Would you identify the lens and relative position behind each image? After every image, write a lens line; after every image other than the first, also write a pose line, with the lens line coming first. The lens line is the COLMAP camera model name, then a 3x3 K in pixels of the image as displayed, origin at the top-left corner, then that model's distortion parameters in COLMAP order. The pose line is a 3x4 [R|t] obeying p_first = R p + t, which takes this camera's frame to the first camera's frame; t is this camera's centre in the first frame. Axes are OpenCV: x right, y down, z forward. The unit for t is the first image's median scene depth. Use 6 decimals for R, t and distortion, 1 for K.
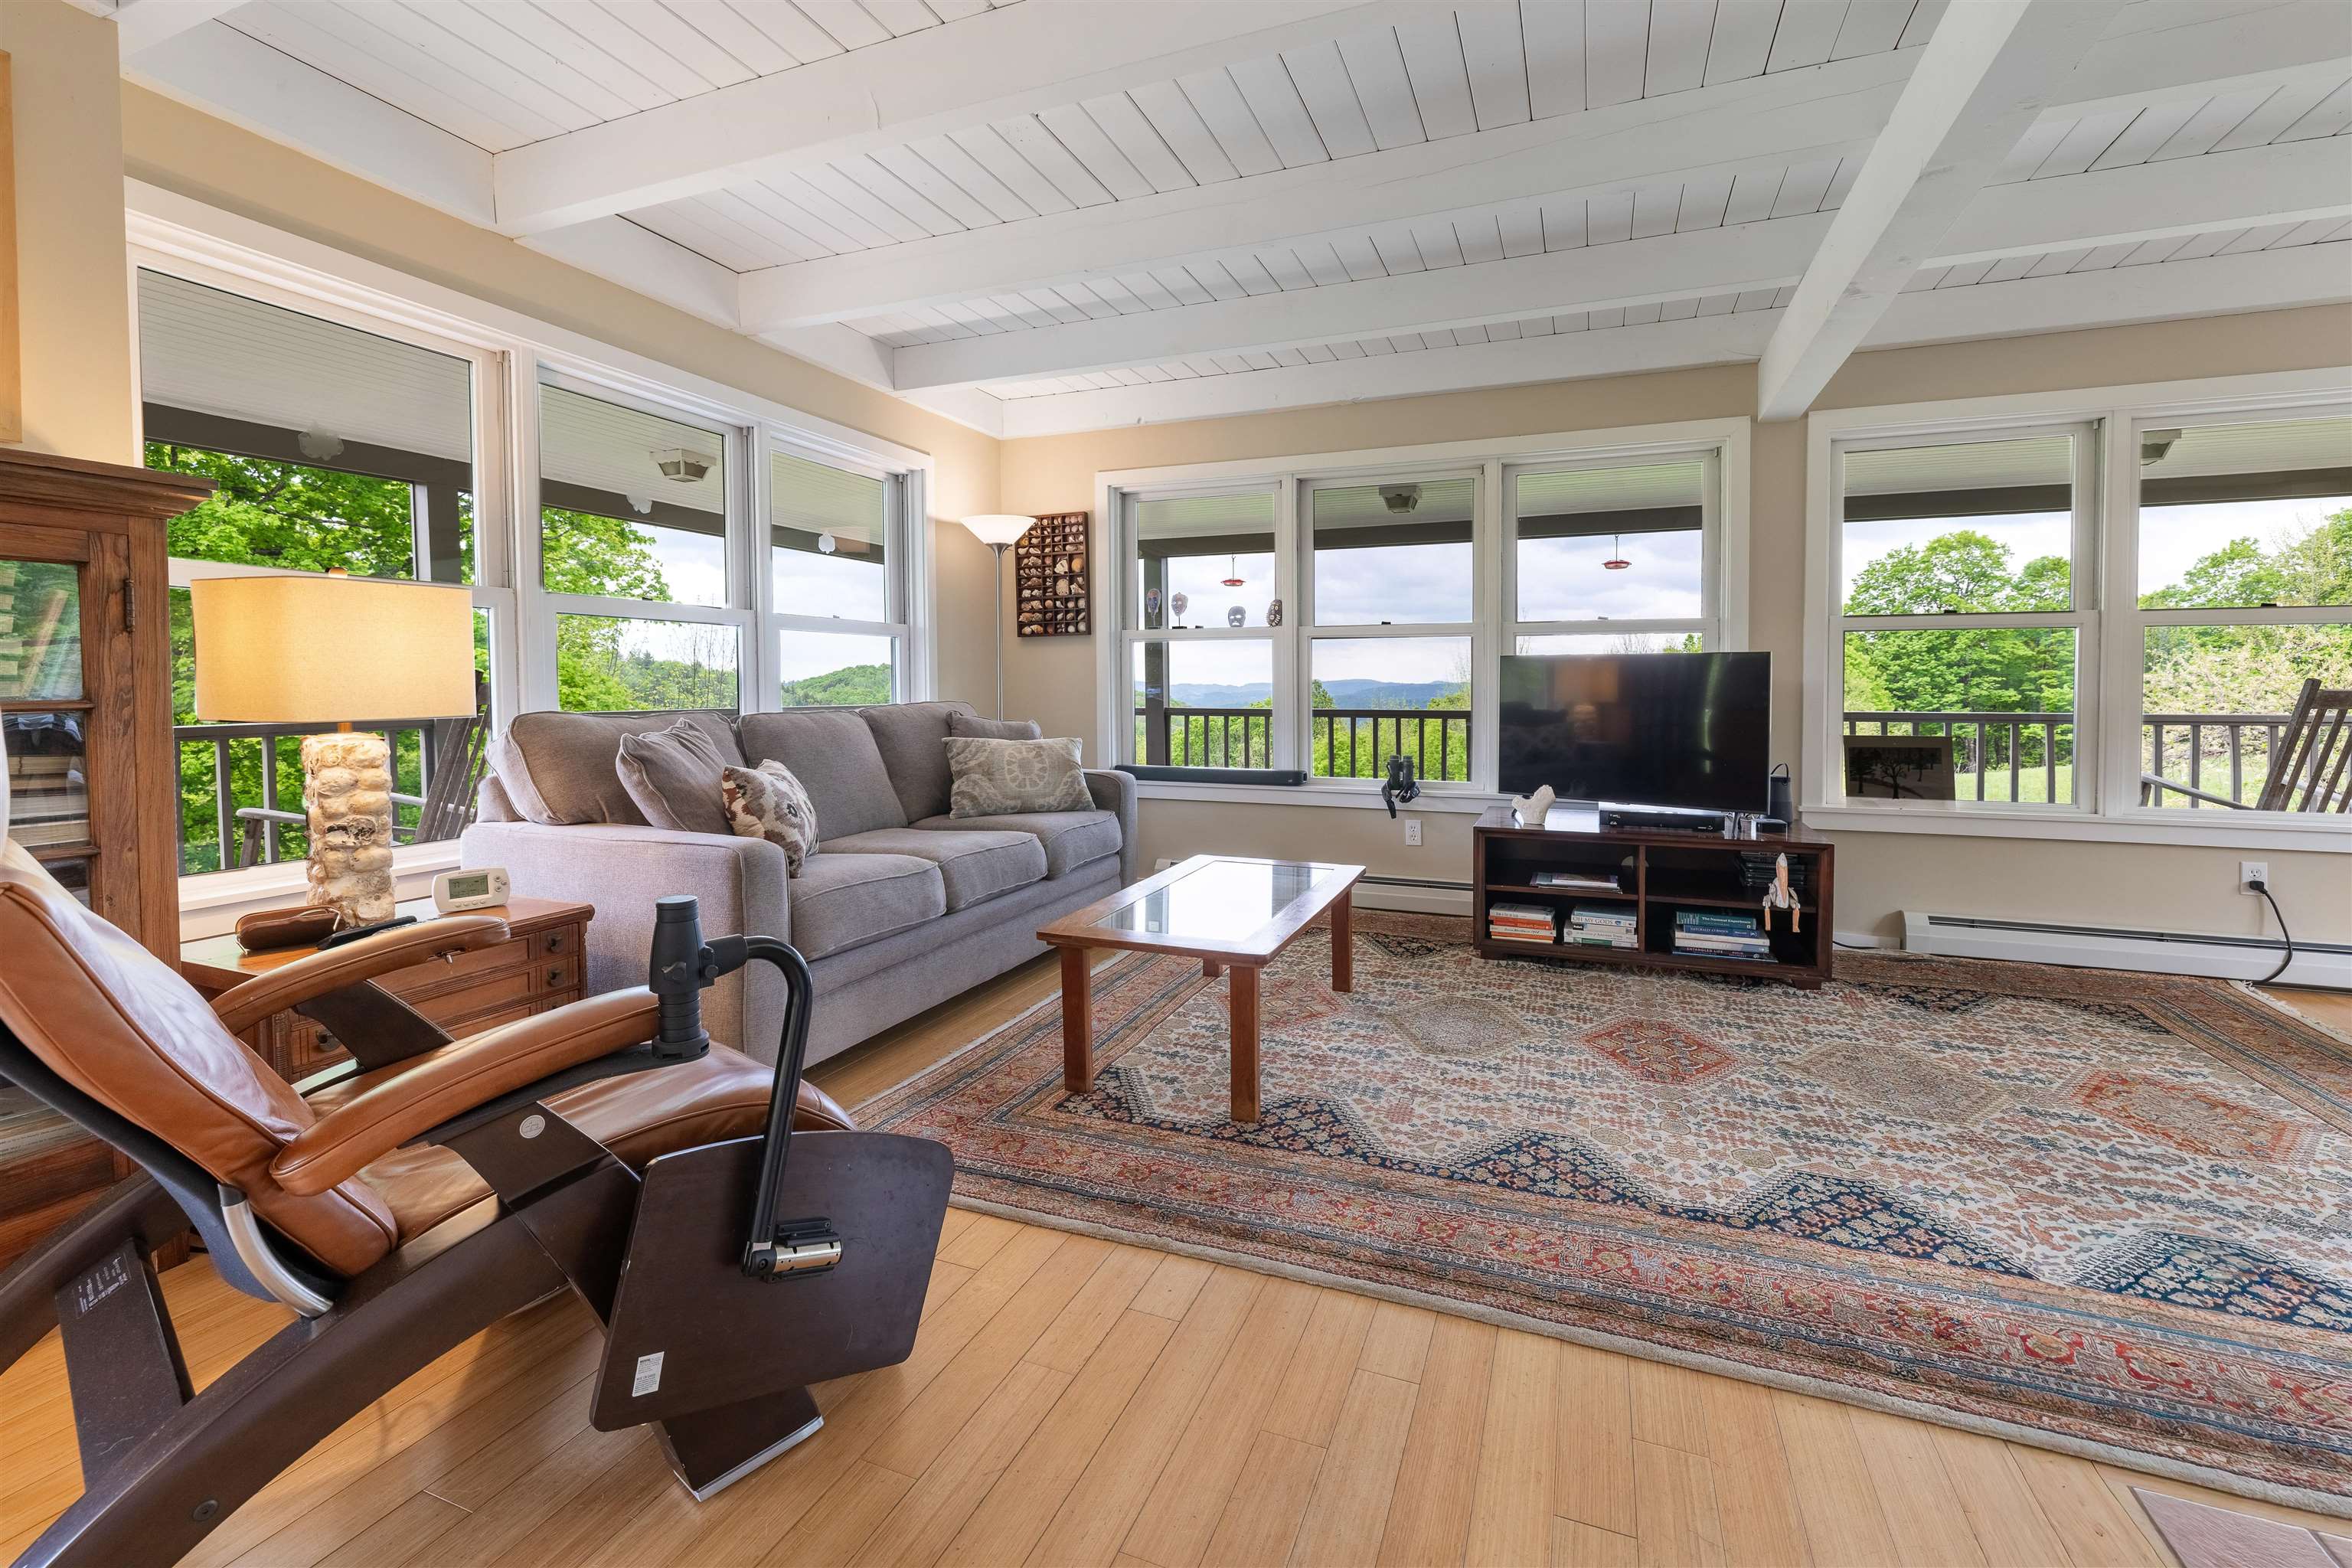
lens RADIAL K [[1015.5, 0, 1182.7], [0, 1015.5, 711.3], [0, 0, 1]] dist [-0.002642, -0.000580]
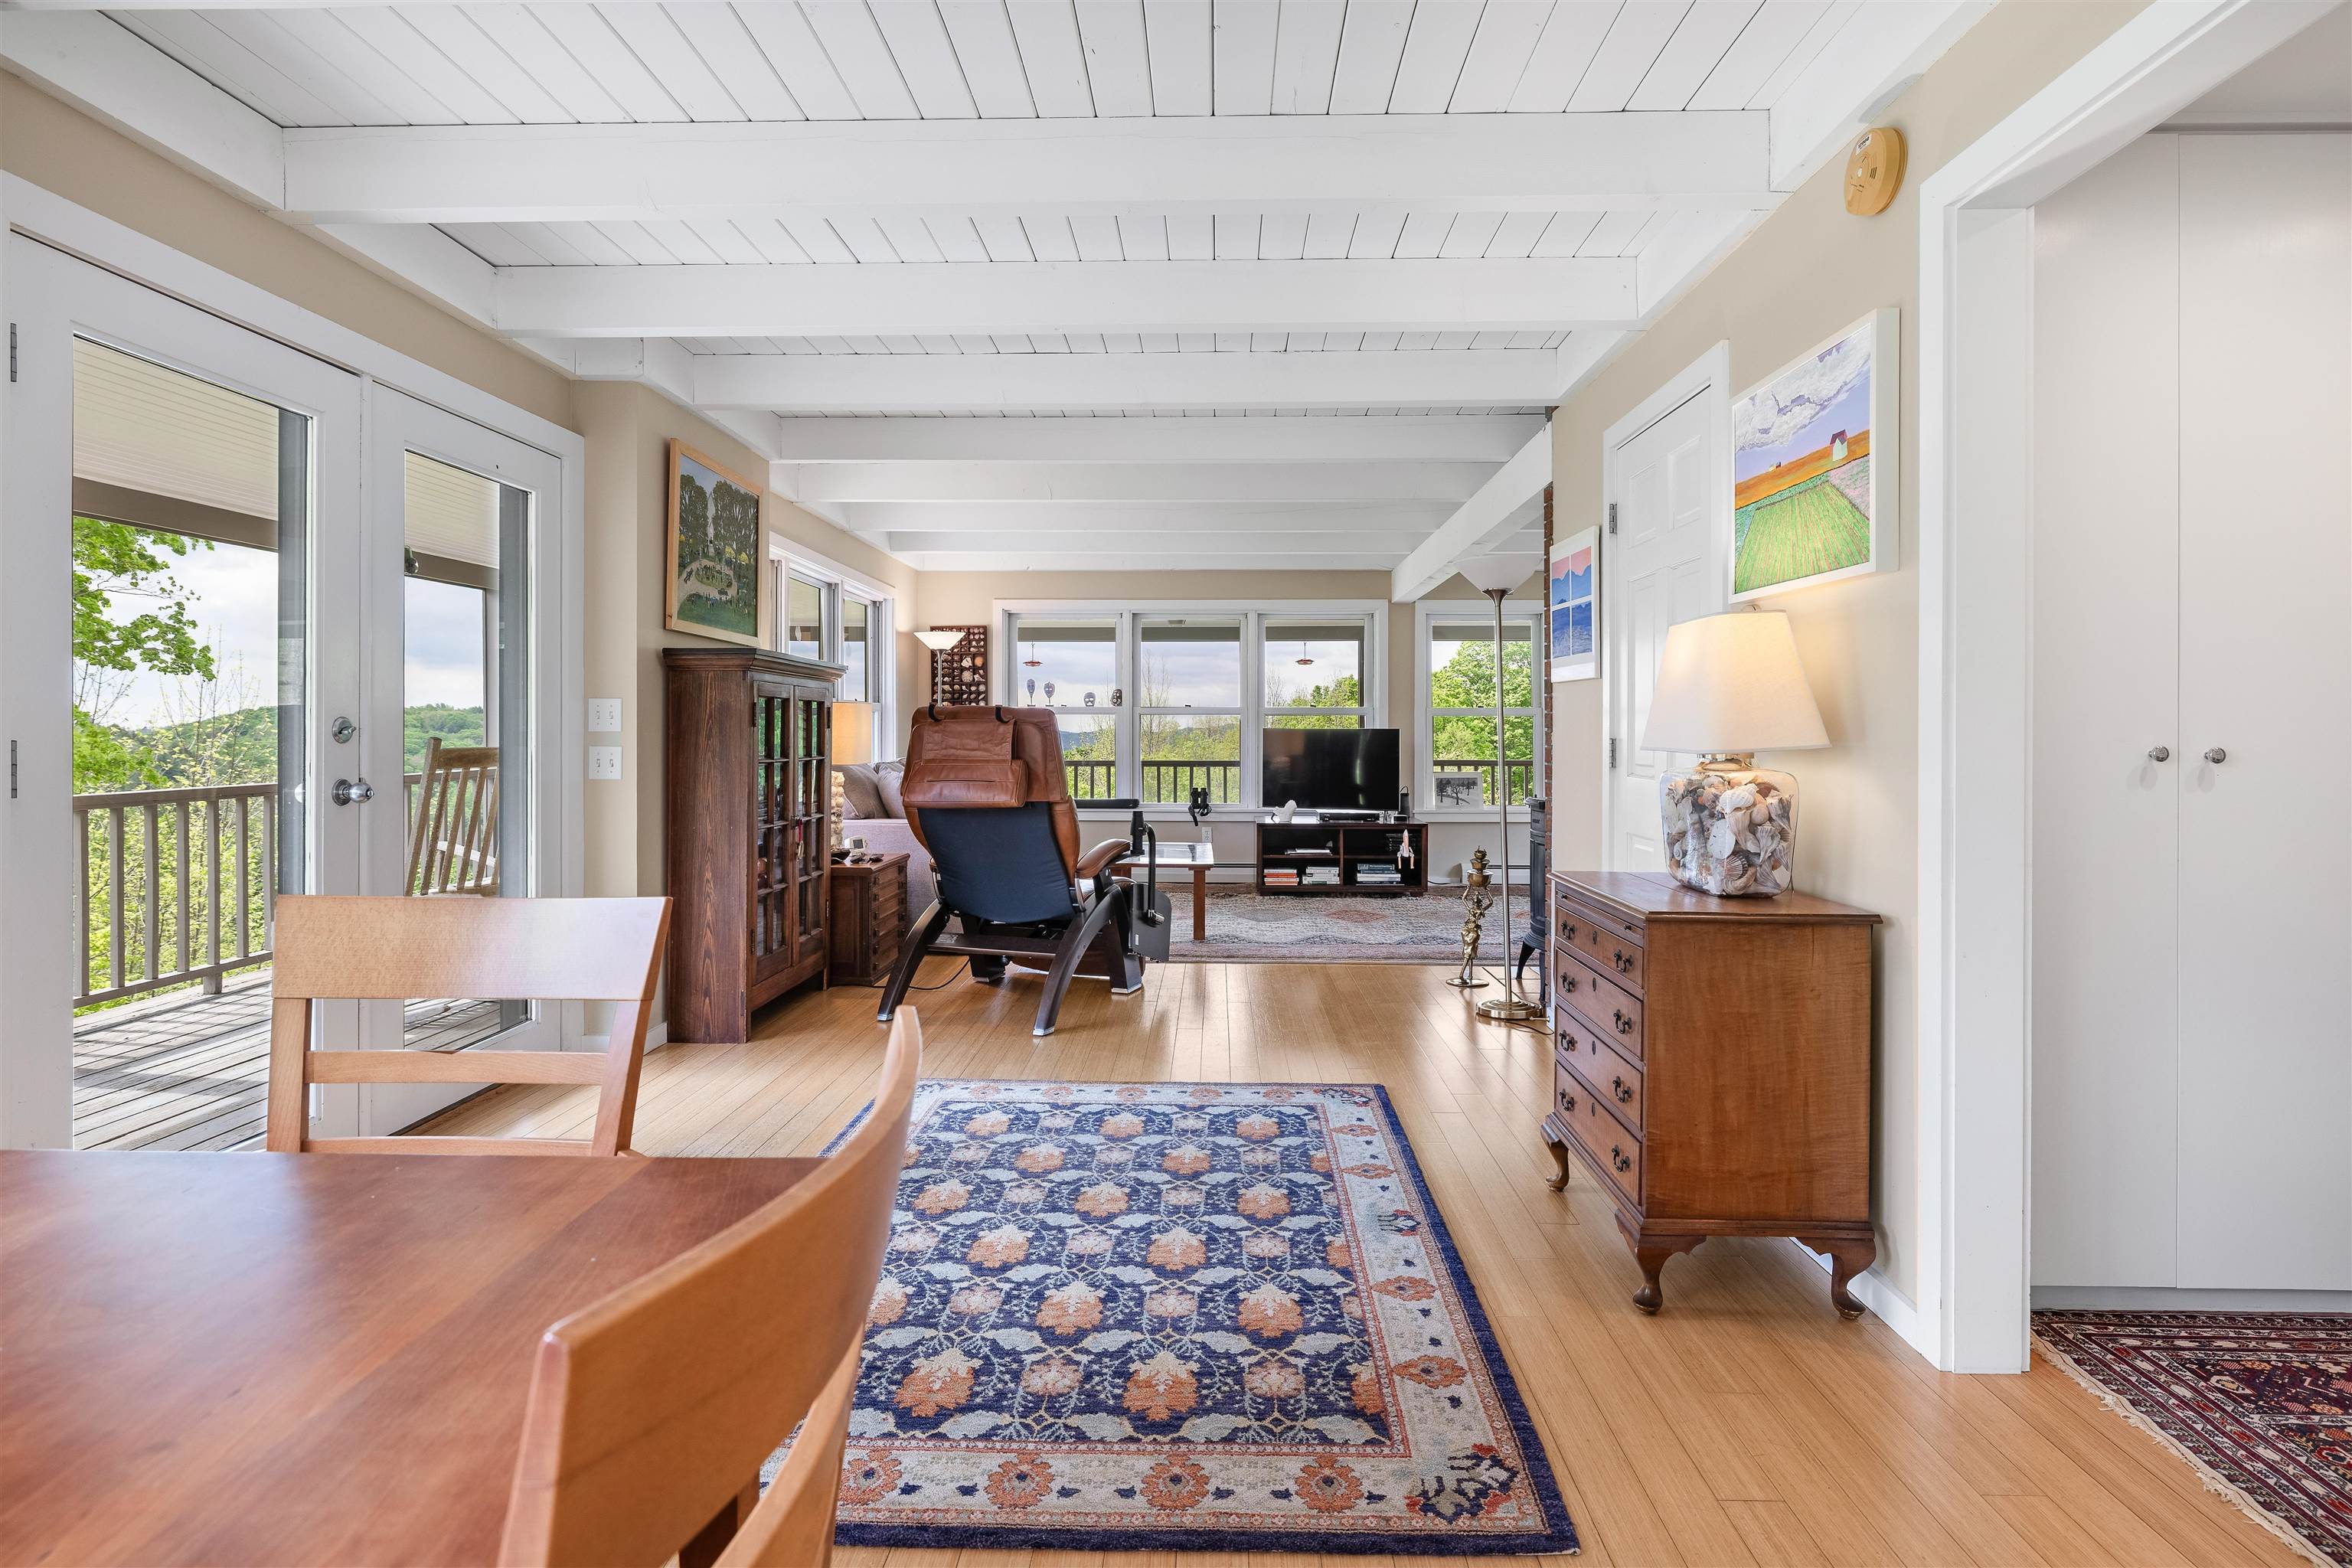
lens RADIAL K [[1212.2, 0, 1175.0], [0, 1212.2, 736.6], [0, 0, 1]] dist [0.001603, 0.000046]
pose [[0.939891, 0.001812, 0.341469, -0.570474], [0.006502, 0.999710, -0.023201, 0.007485], [-0.341412, 0.024027, 0.939607, -0.957213]]
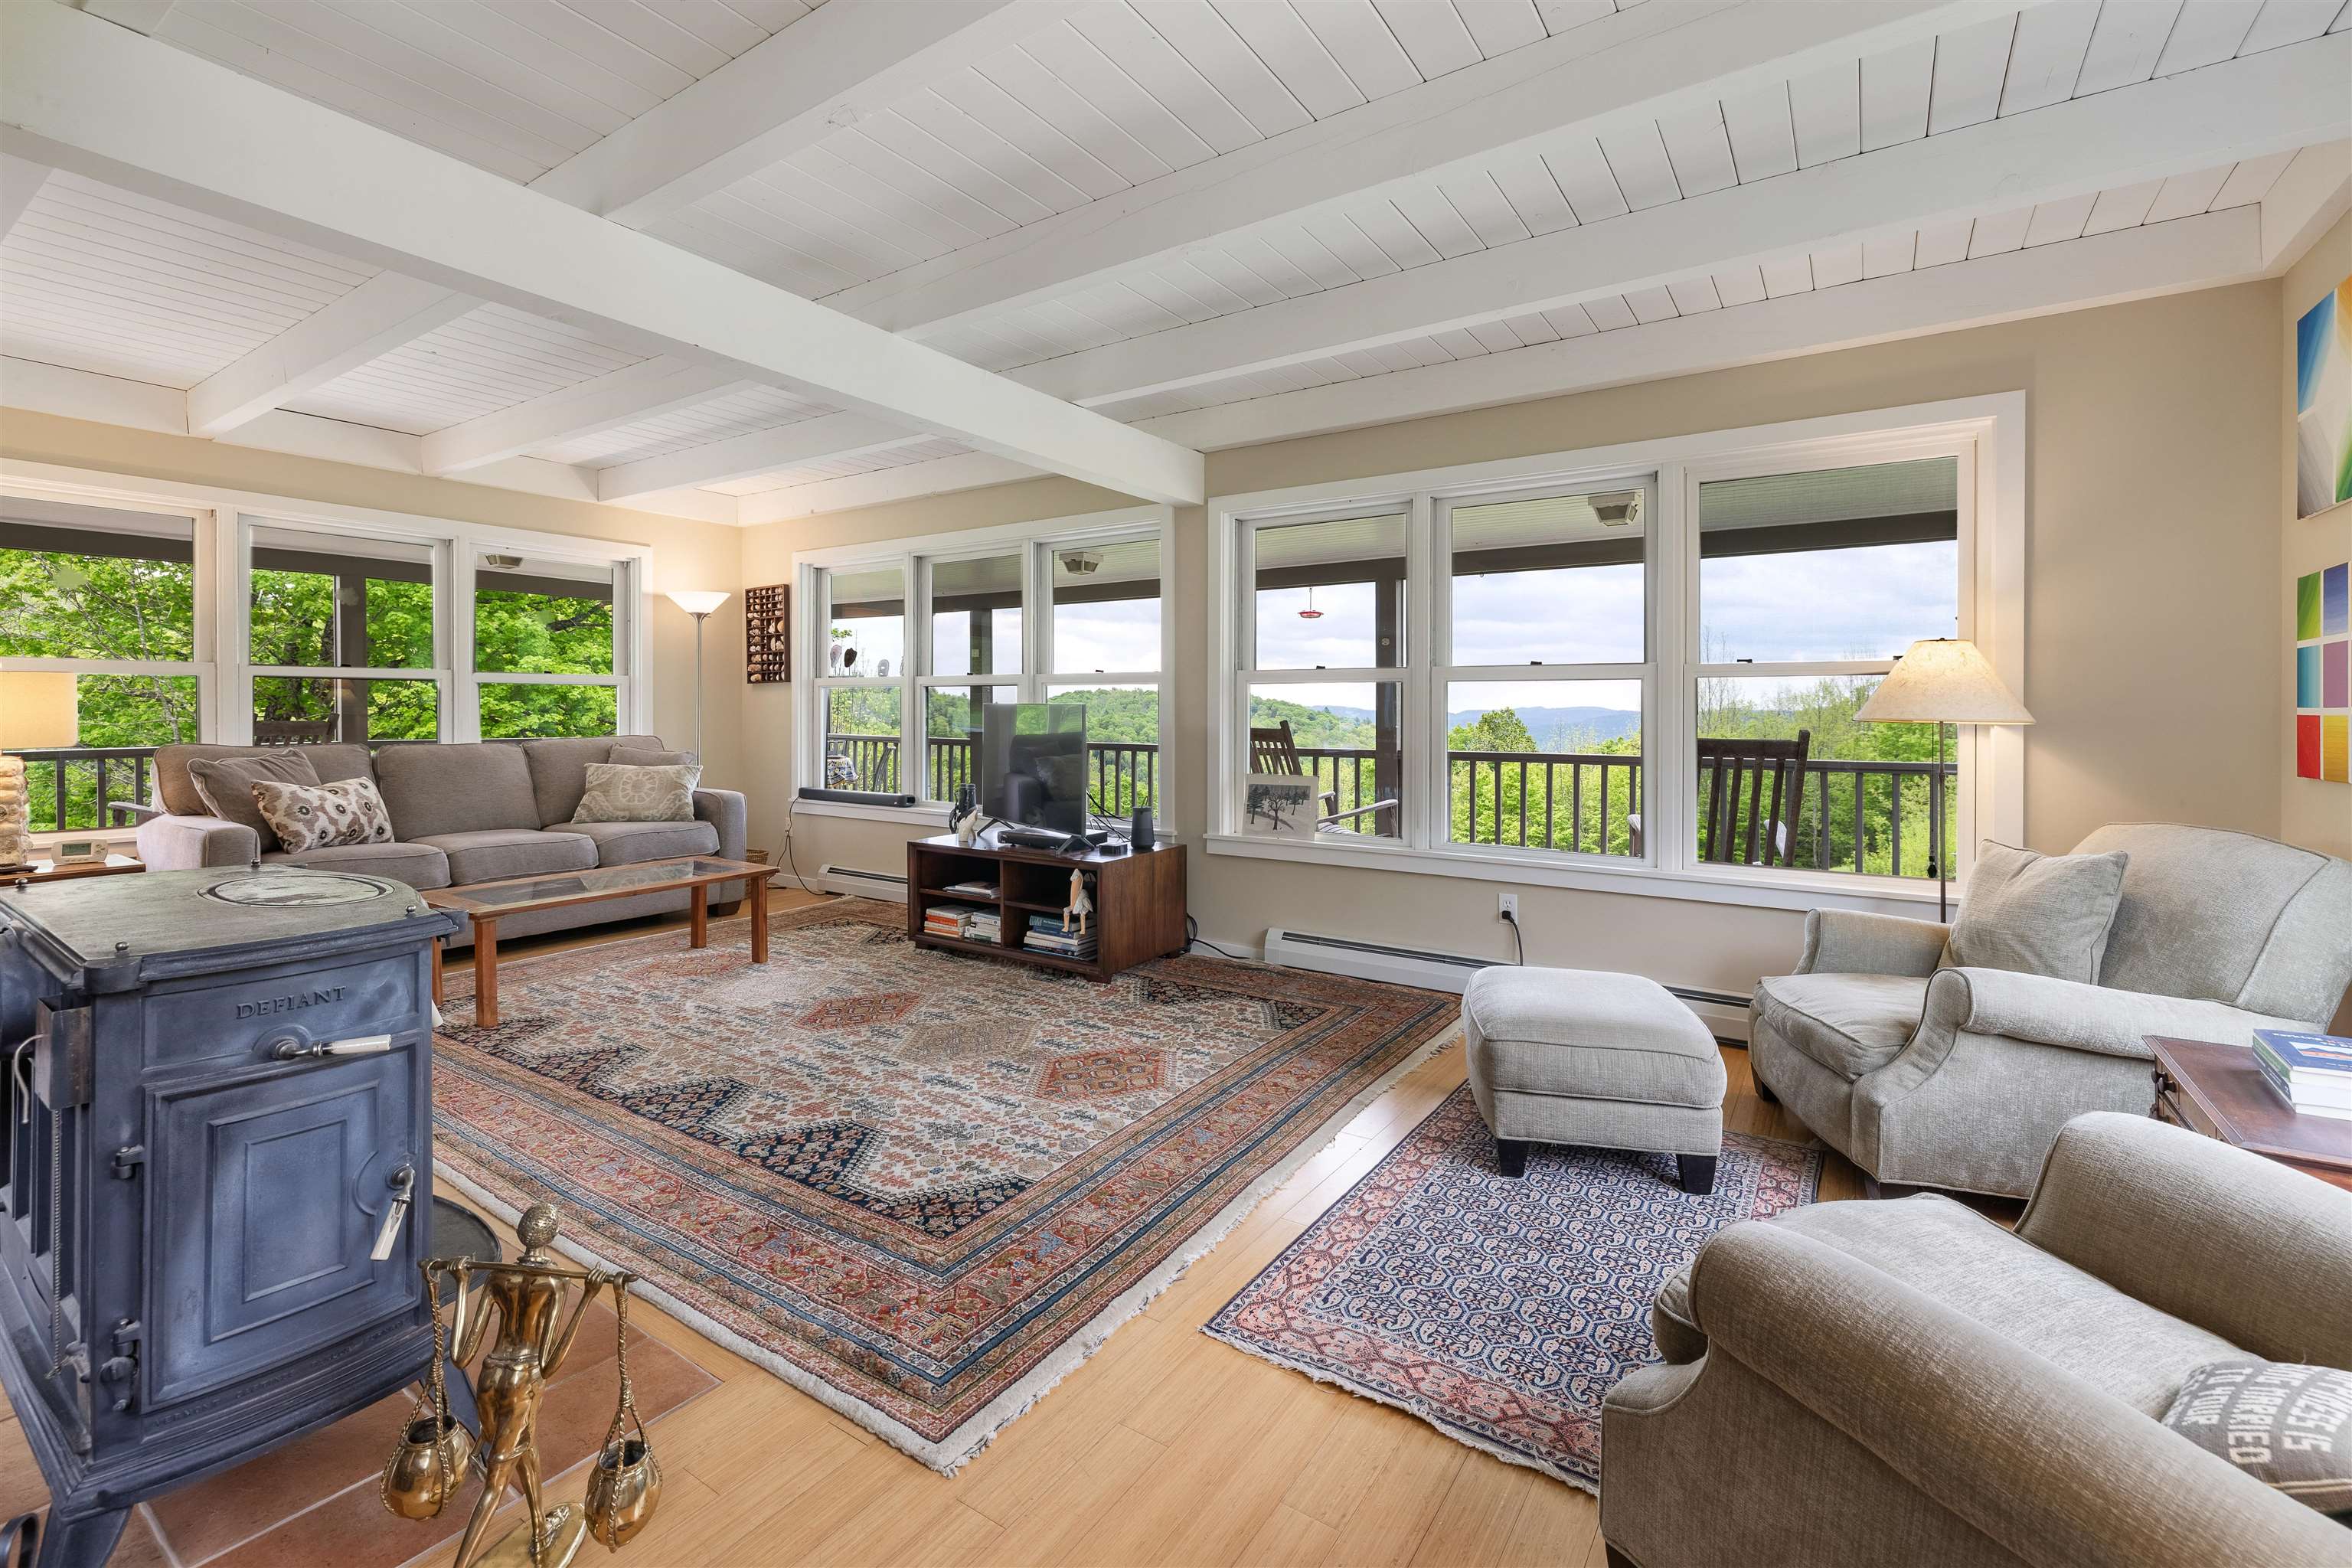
lens RADIAL K [[1015.5, 0, 1189.2], [0, 1015.5, 706.0], [0, 0, 1]] dist [-0.002642, -0.000580]
pose [[0.979779, 0.004942, -0.200021, 0.842824], [-0.010938, 0.999523, -0.028879, -0.020549], [0.199783, 0.030483, 0.979366, -0.159178]]
